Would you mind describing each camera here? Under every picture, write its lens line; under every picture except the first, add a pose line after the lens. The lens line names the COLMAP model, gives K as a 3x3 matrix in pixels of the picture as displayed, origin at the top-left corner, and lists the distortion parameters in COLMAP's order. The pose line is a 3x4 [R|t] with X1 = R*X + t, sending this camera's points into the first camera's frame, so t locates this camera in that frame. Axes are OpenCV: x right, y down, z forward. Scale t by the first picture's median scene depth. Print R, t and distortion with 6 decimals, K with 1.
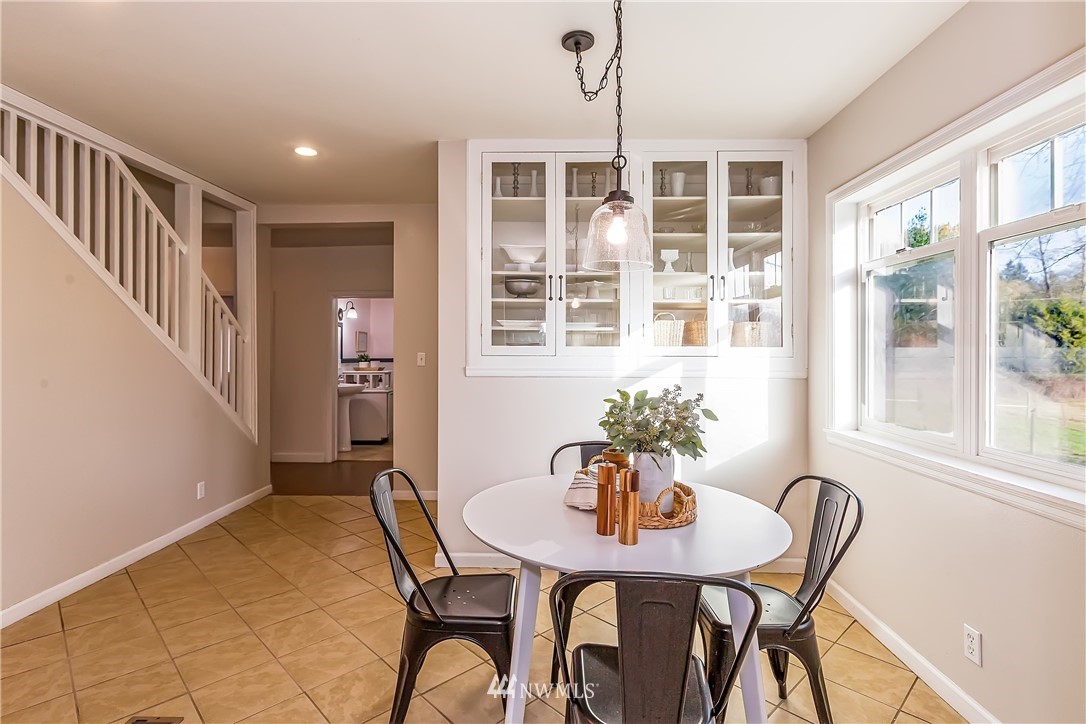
lens RADIAL K [[529.0, 0, 553.0], [0, 529.0, 353.0], [0, 0, 1]] dist [-0.002749, -0.000062]
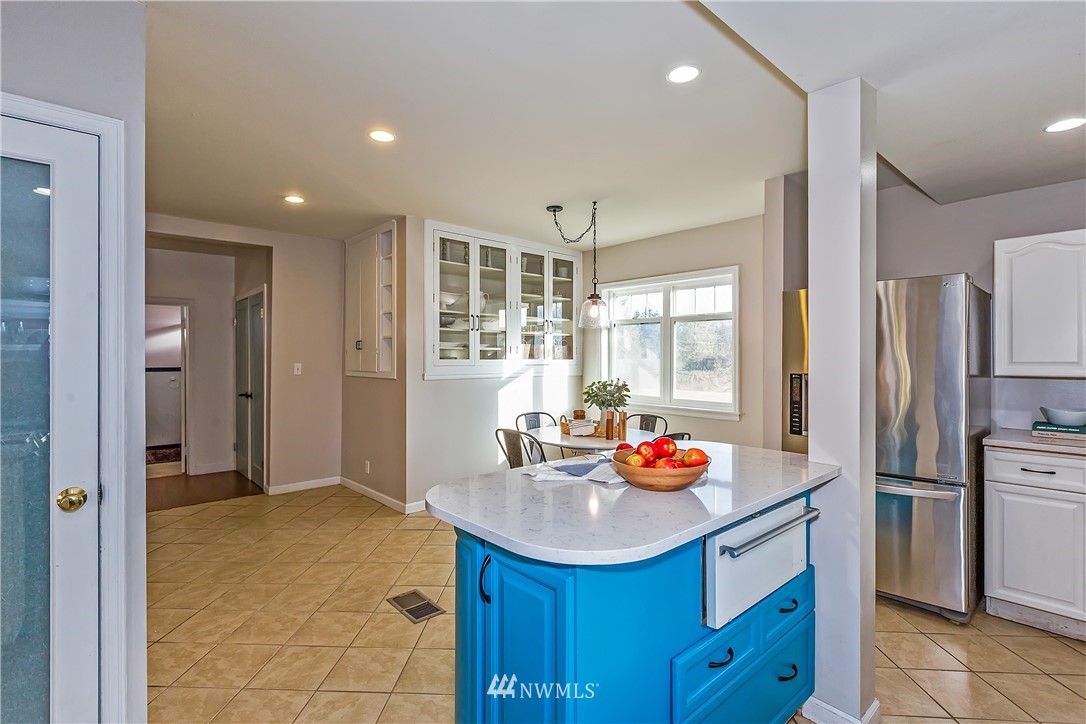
lens RADIAL K [[529.0, 0, 534.7], [0, 529.0, 363.9], [0, 0, 1]] dist [-0.002749, -0.000062]
pose [[0.723109, -0.011340, 0.690641, -0.975941], [-0.001163, 0.999844, 0.017634, -0.028409], [-0.690733, -0.013554, 0.722983, -0.278418]]
